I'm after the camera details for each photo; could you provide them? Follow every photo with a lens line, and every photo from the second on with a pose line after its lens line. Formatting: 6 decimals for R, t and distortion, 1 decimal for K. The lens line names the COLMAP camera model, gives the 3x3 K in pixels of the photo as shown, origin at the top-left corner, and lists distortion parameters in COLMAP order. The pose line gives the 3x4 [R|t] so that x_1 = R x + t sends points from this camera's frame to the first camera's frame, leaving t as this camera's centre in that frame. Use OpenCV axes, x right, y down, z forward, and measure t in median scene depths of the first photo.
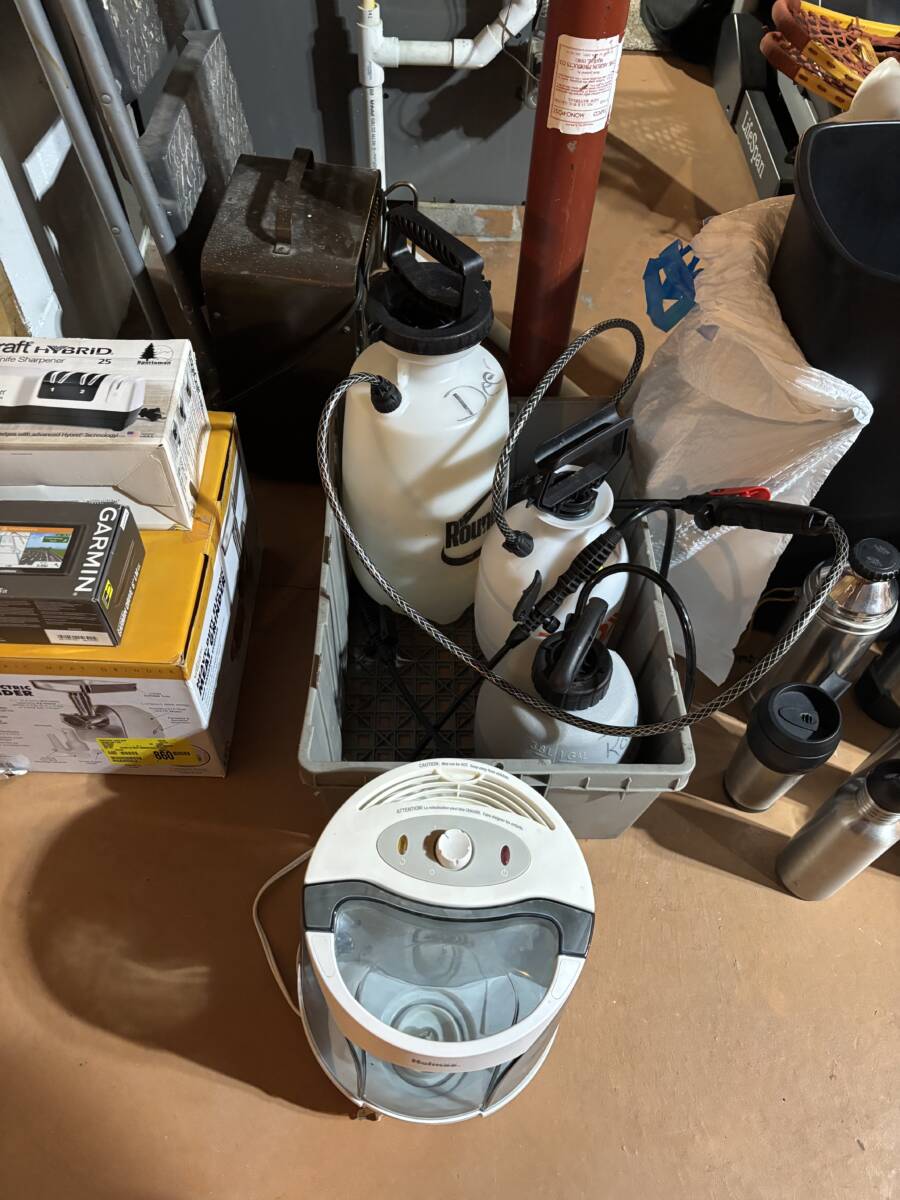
lens RADIAL K [[909.8, 0, 441.4], [0, 909.8, 595.4], [0, 0, 1]] dist [0.053895, -0.048671]
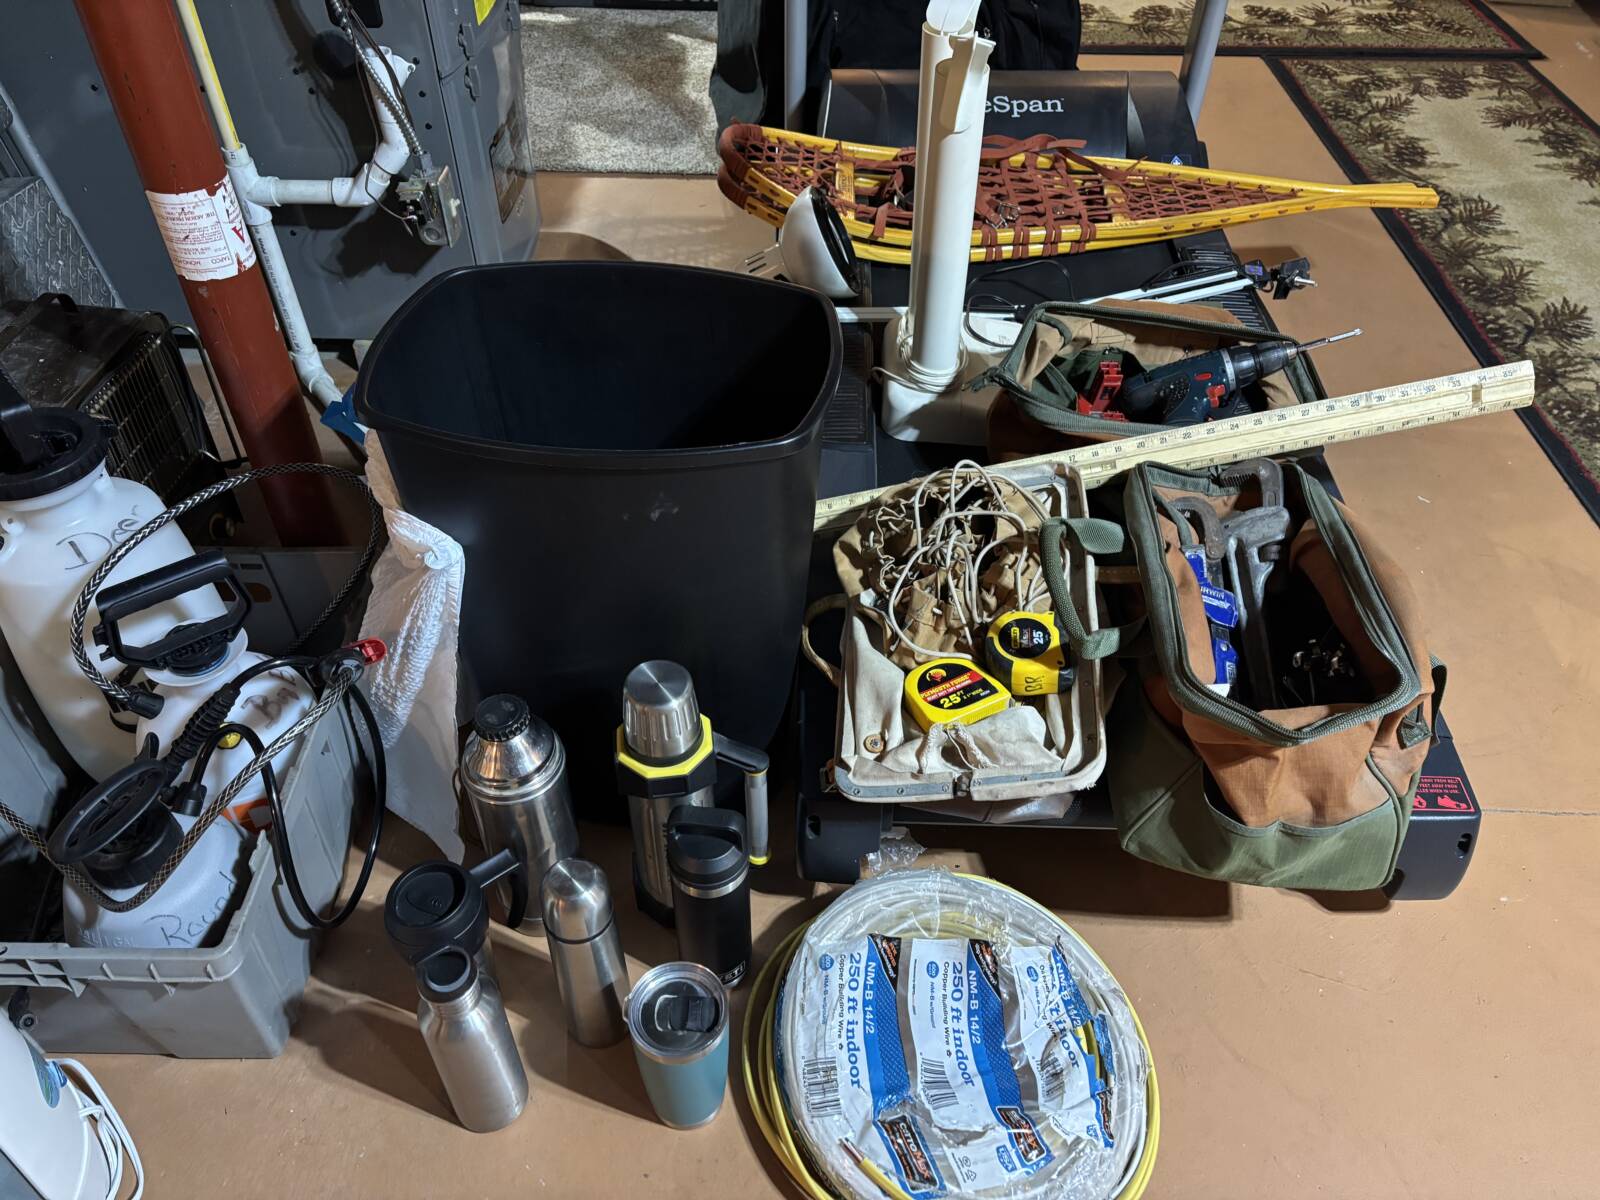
lens RADIAL K [[1213.1, 0, 800.9], [0, 1213.1, 606.3], [0, 0, 1]] dist [0.053895, -0.048671]
pose [[0.998825, -0.010773, -0.047254, 0.586548], [0.002116, 0.983747, -0.179548, 0.049461], [0.048420, 0.179237, 0.982614, -0.126417]]
